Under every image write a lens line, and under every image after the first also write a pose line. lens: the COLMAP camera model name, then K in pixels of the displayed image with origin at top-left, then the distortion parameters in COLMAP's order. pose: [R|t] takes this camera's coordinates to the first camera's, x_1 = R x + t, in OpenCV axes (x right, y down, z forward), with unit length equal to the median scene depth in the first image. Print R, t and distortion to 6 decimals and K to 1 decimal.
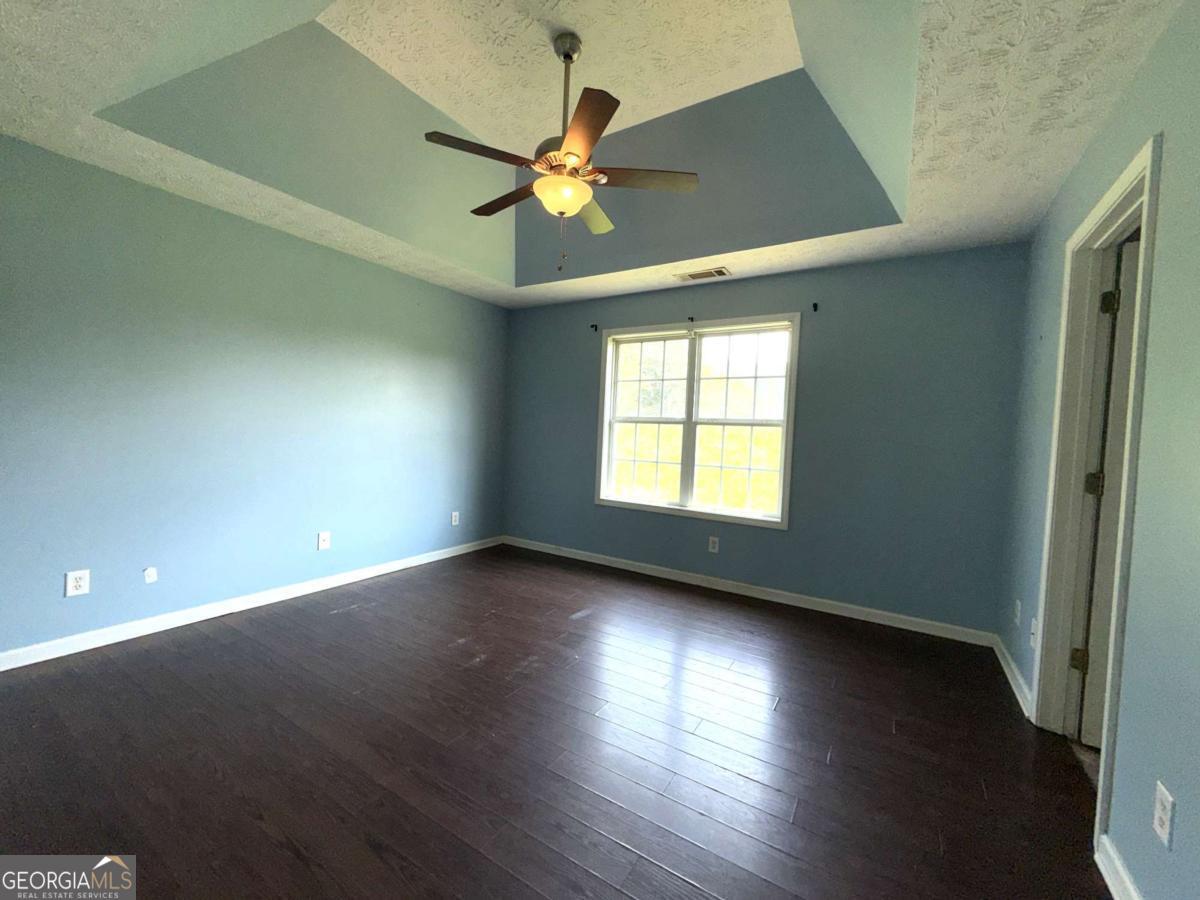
lens RADIAL K [[472.2, 0, 595.5], [0, 472.2, 447.4], [0, 0, 1]] dist [-0.000790, -0.000417]
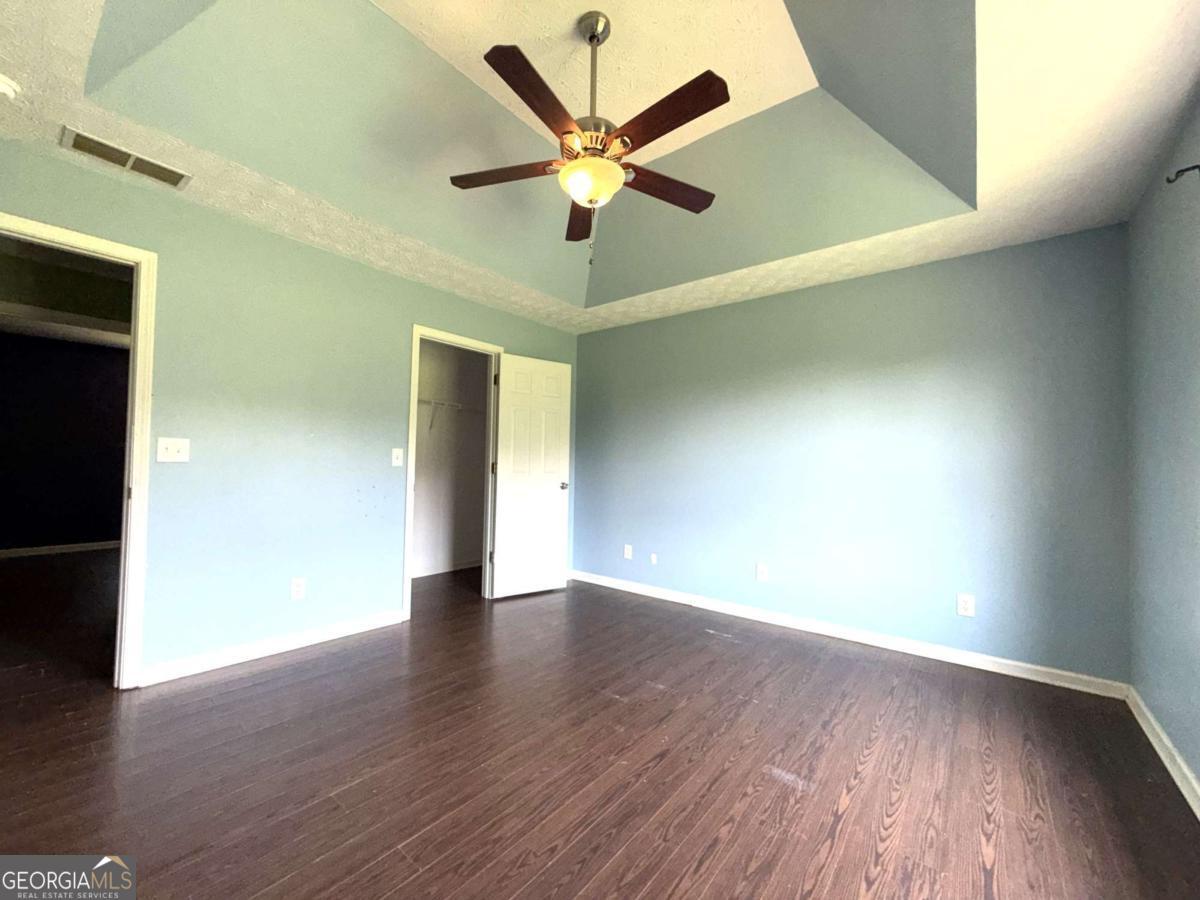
lens RADIAL K [[472.2, 0, 595.5], [0, 472.2, 447.4], [0, 0, 1]] dist [-0.000790, -0.000417]
pose [[-0.112800, -0.079065, -0.990467, 0.542682], [-0.055786, 0.995761, -0.073135, 0.021035], [0.992050, 0.047005, -0.116732, 0.787008]]
